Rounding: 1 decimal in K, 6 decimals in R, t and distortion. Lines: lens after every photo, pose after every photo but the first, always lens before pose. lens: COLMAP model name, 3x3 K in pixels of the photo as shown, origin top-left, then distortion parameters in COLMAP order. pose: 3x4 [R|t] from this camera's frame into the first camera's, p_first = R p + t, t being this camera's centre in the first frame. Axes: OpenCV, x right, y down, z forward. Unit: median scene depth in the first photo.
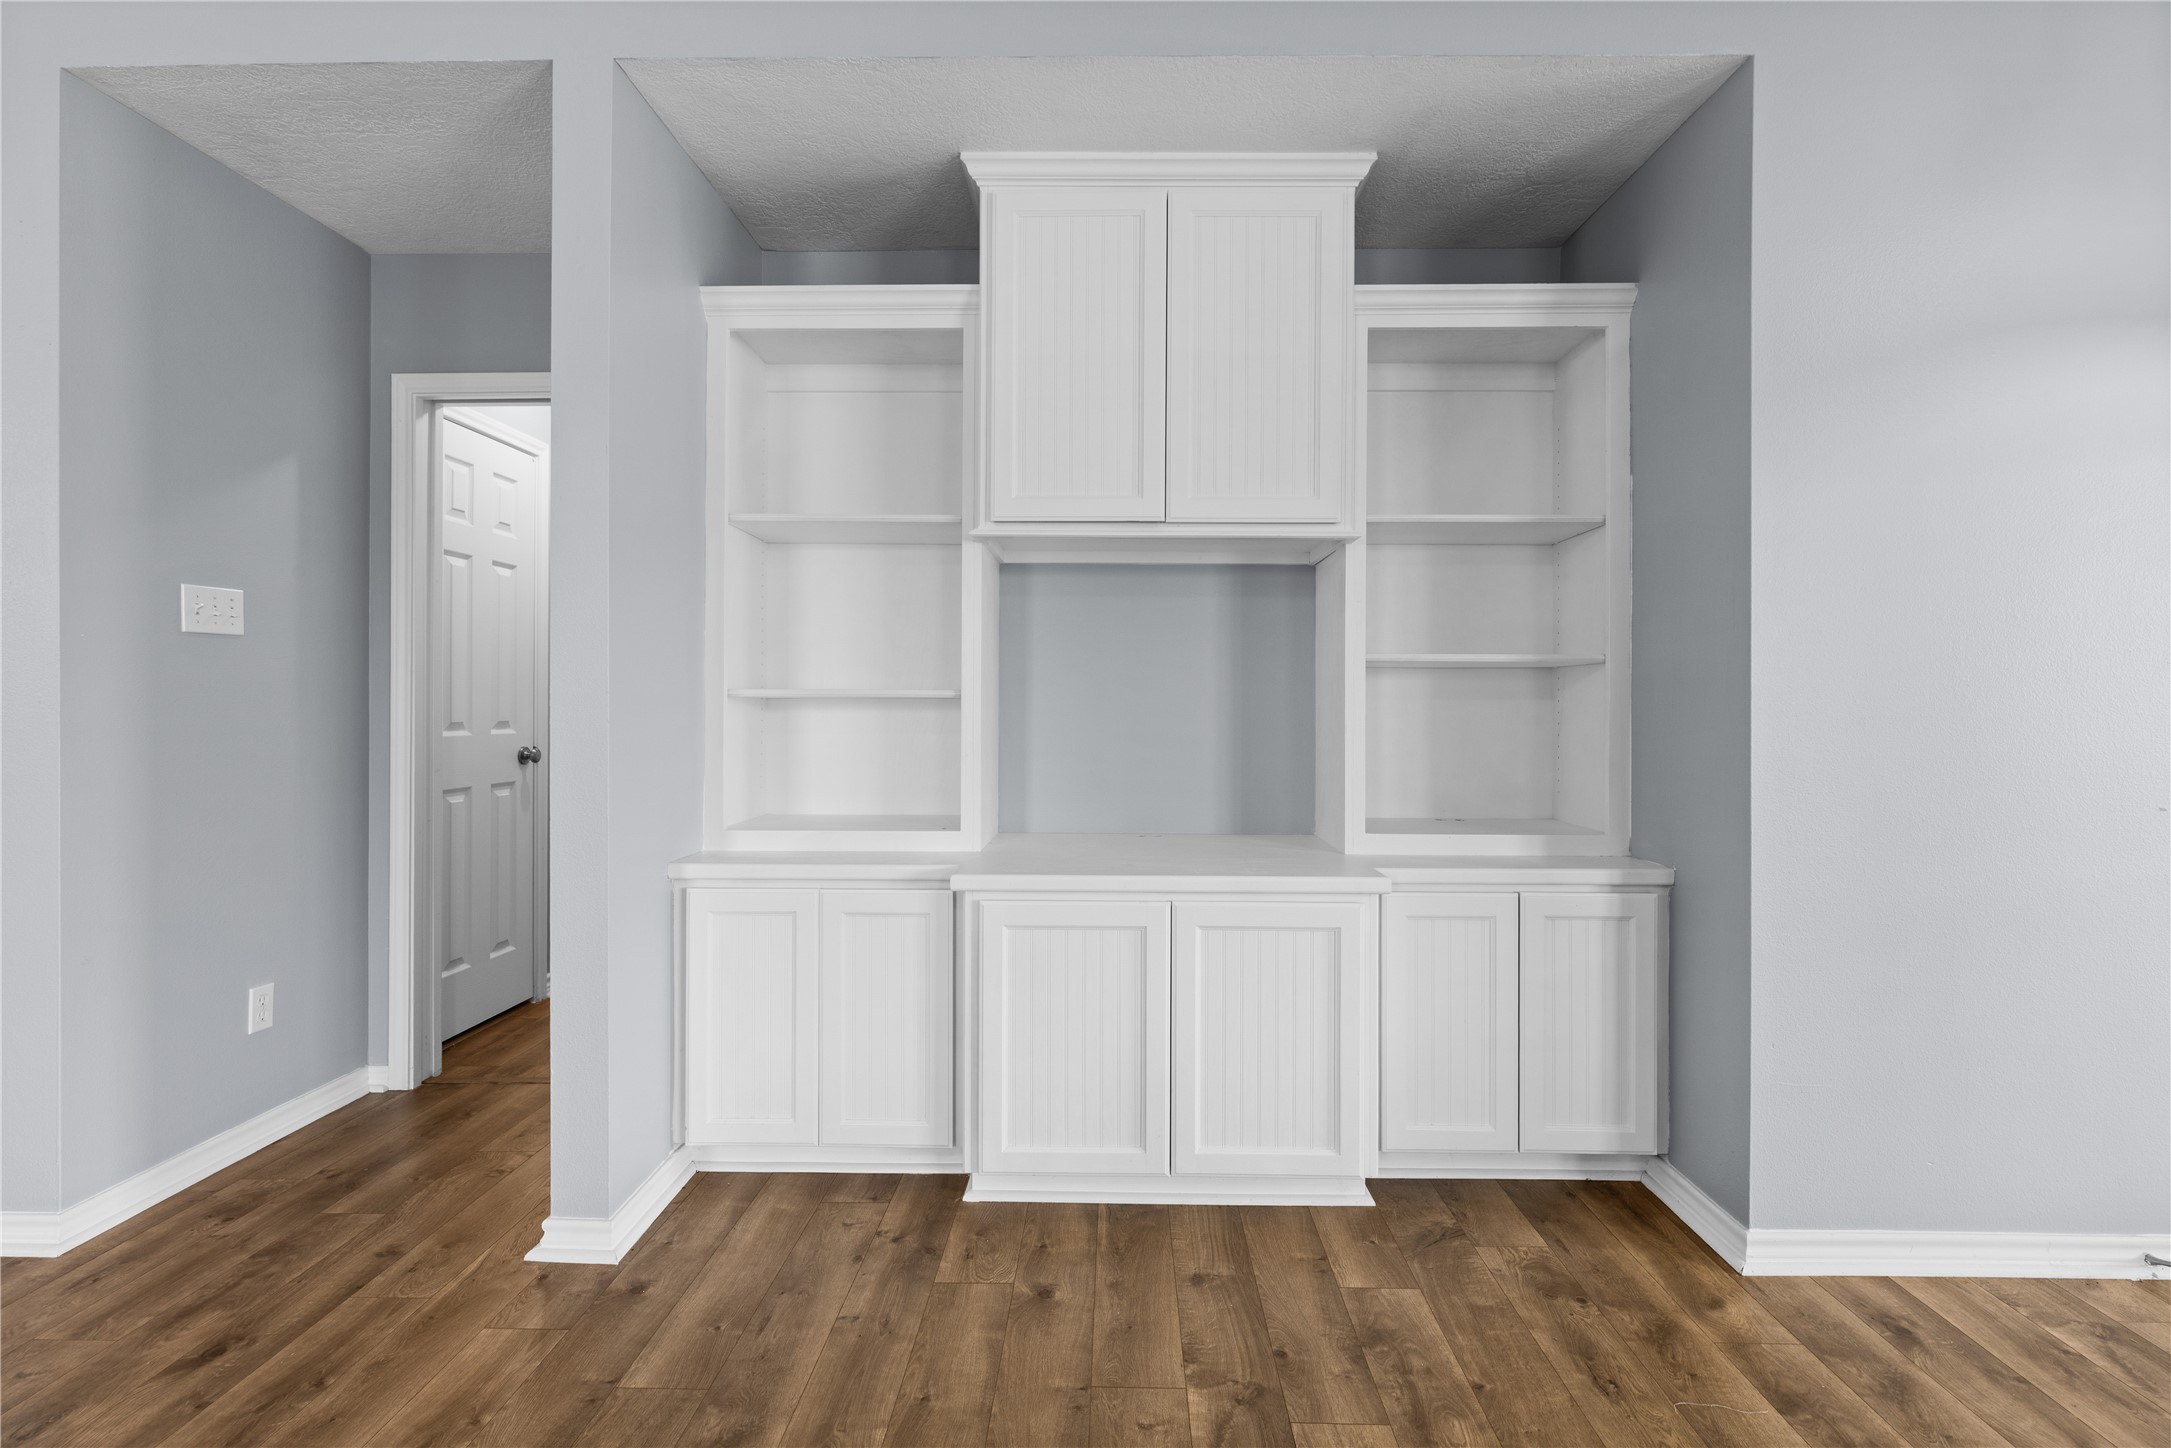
lens RADIAL K [[985.9, 0, 1105.6], [0, 985.9, 703.0], [0, 0, 1]] dist [0.000005, 0.000042]
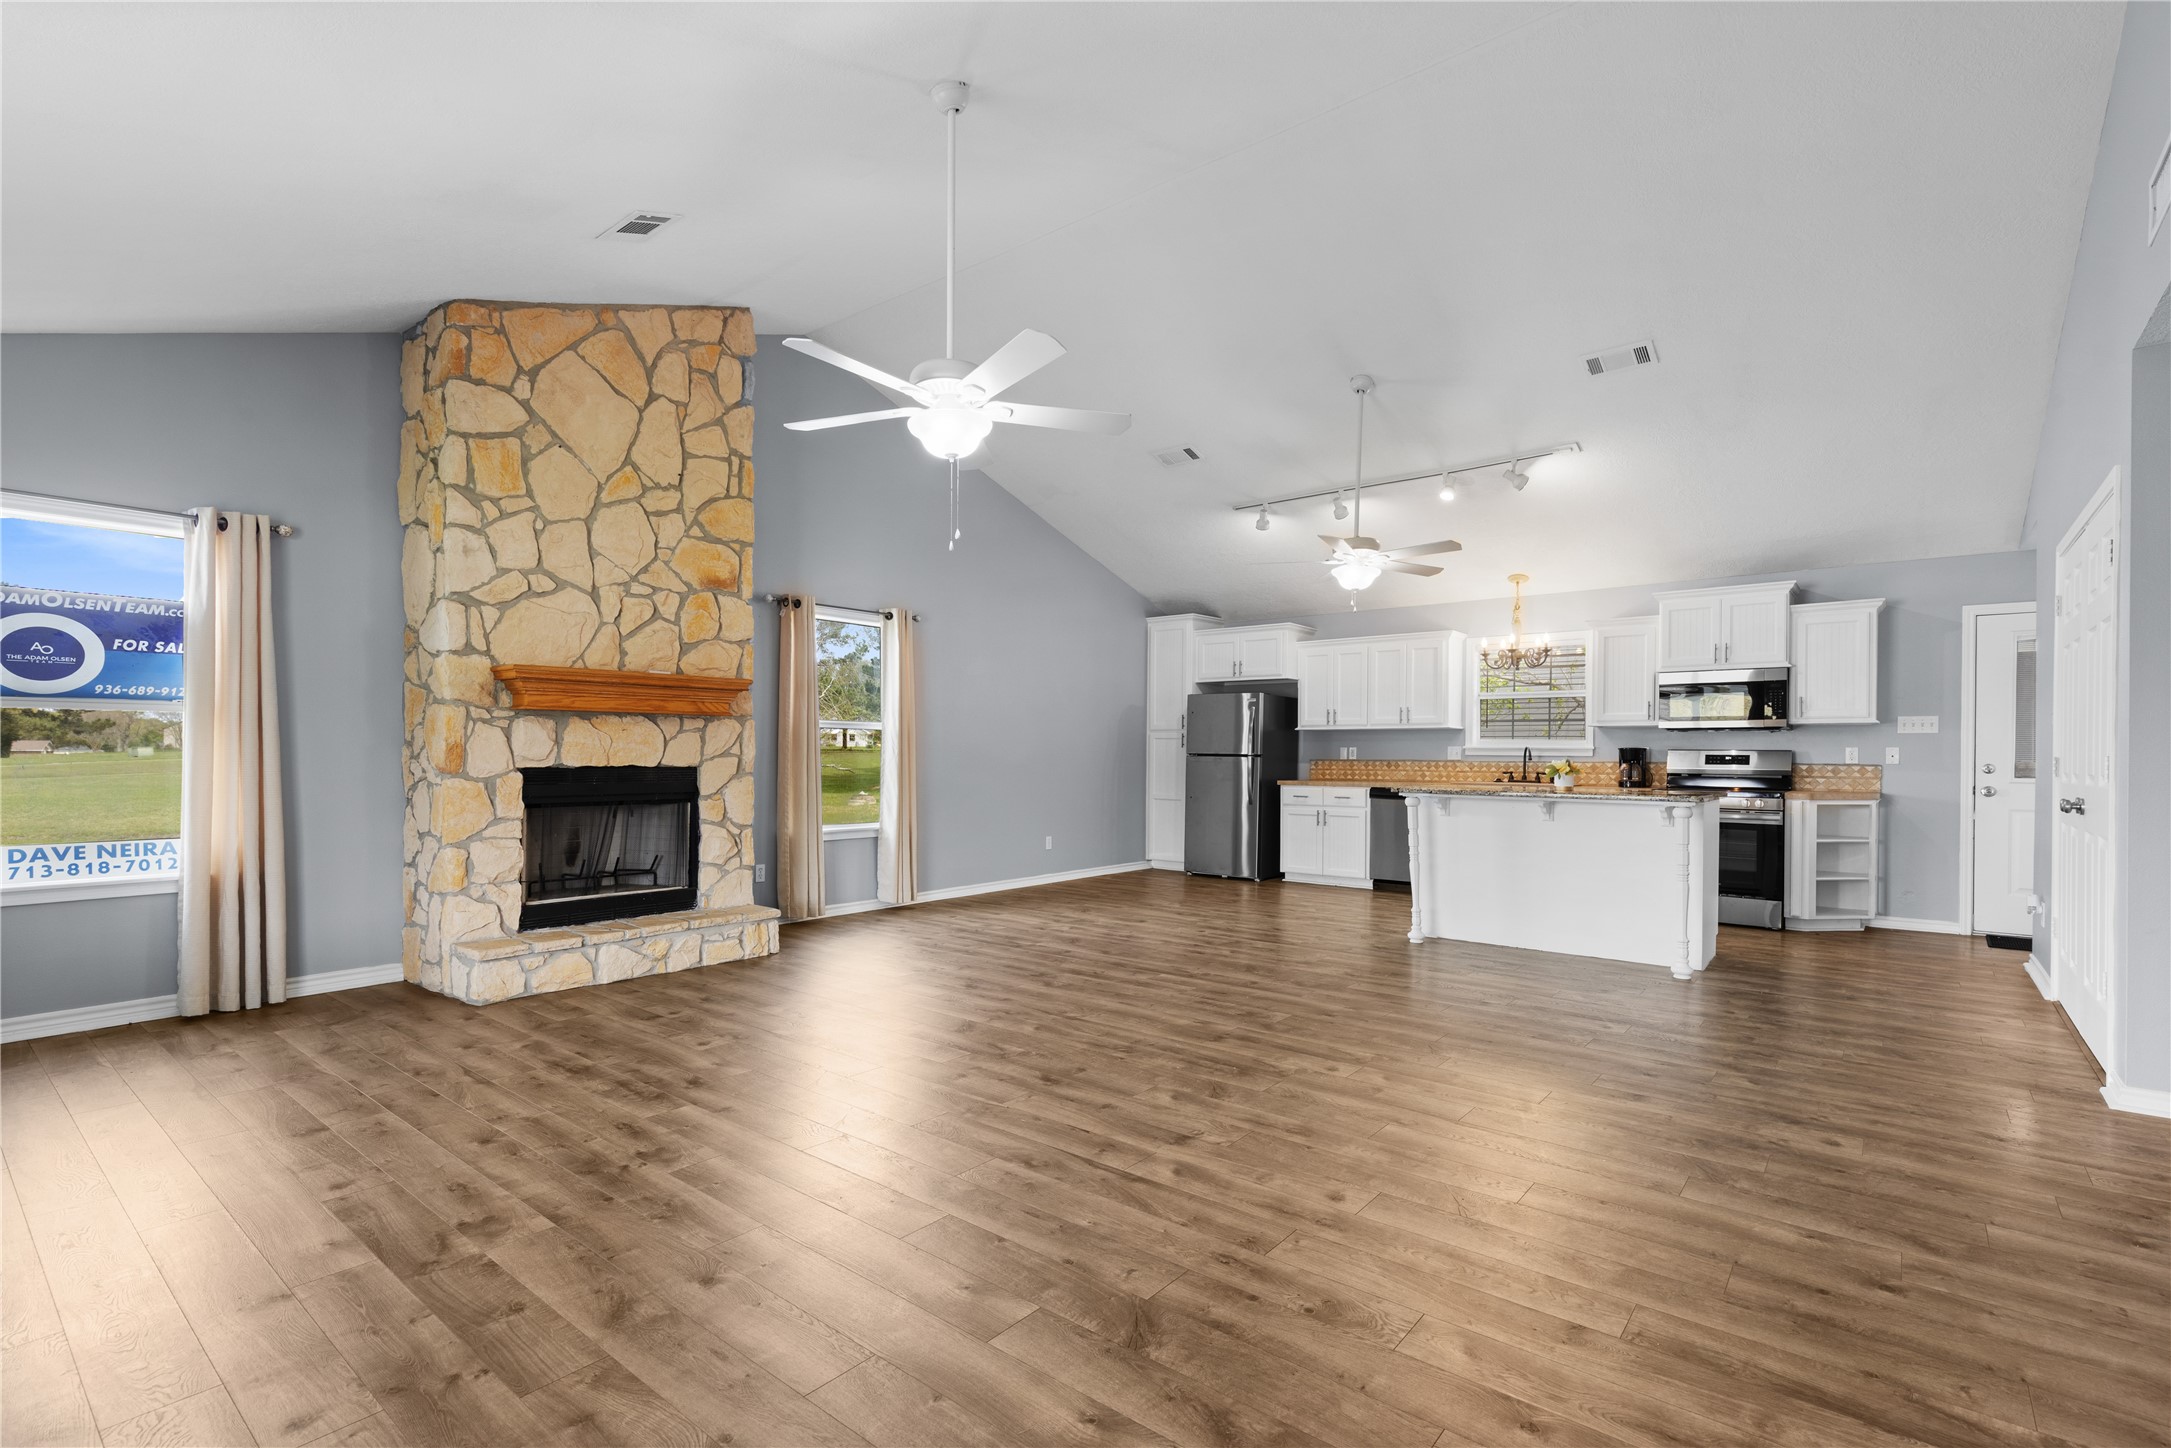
lens RADIAL K [[991.0, 0, 1097.8], [0, 991.0, 759.8], [0, 0, 1]] dist [-0.000918, -0.000195]
pose [[-0.612589, 0.000647, -0.790402, 0.976517], [-0.005495, 0.999972, 0.005078, 0.001321], [0.790383, 0.007454, -0.612568, 0.562900]]
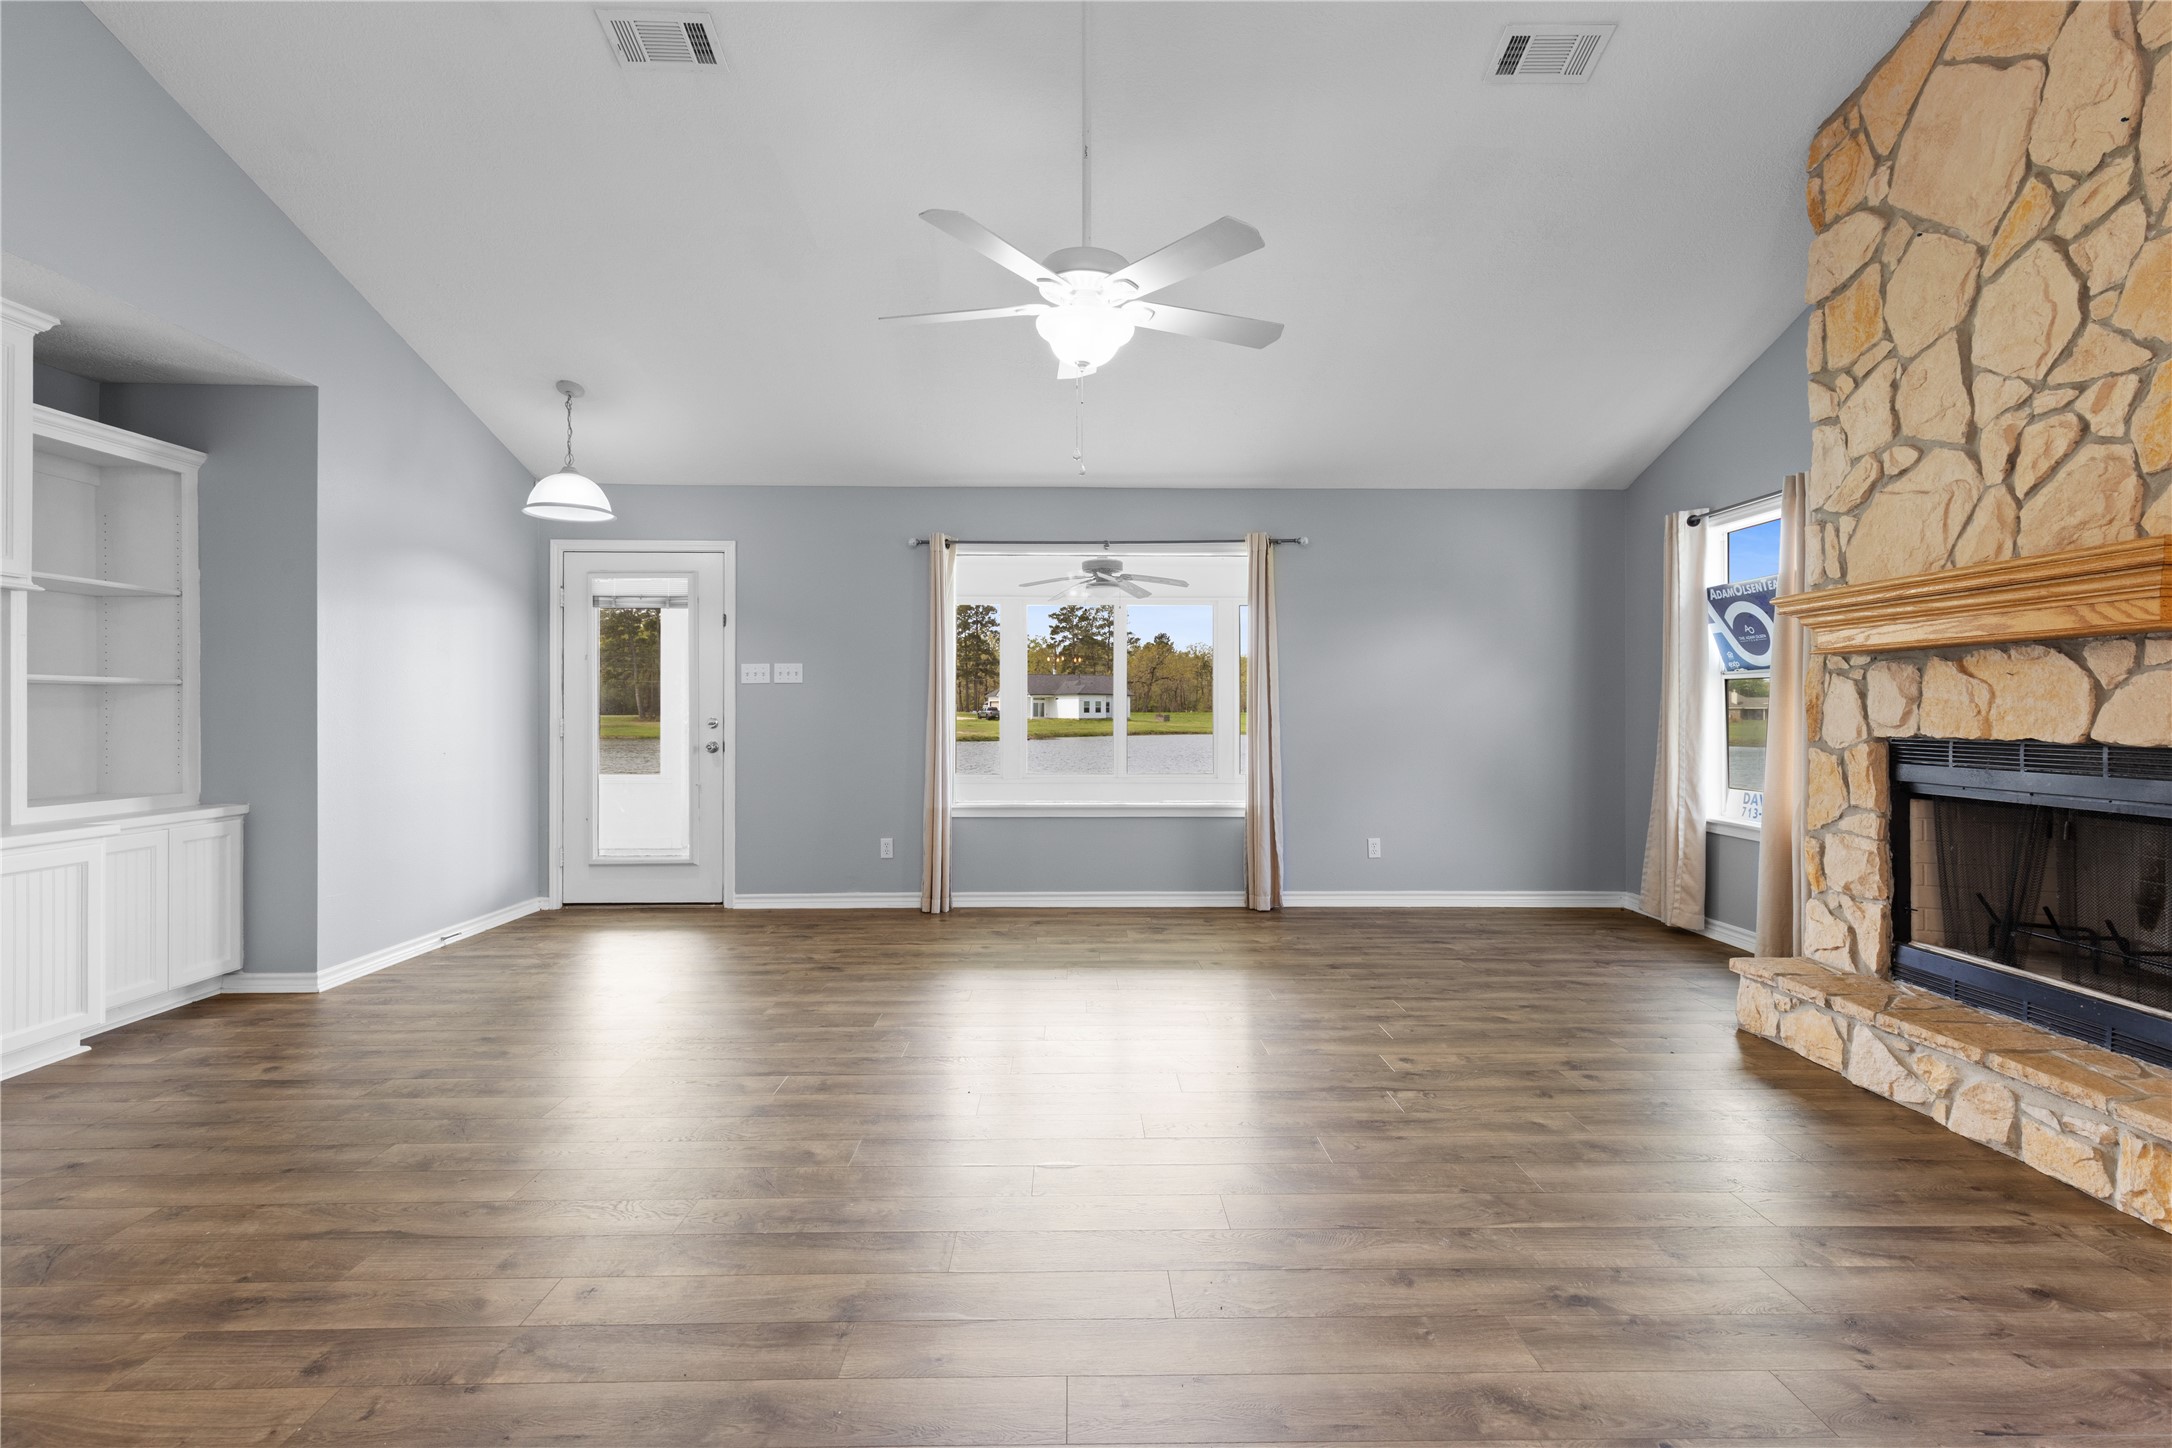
lens RADIAL K [[991.2, 0, 1089.3], [0, 991.2, 710.9], [0, 0, 1]] dist [0.001585, 0.000116]
pose [[-0.036839, -0.000740, 0.999321, -1.154548], [-0.001445, 0.999999, 0.000687, -0.002092], [-0.999320, -0.001418, -0.036840, -0.403366]]
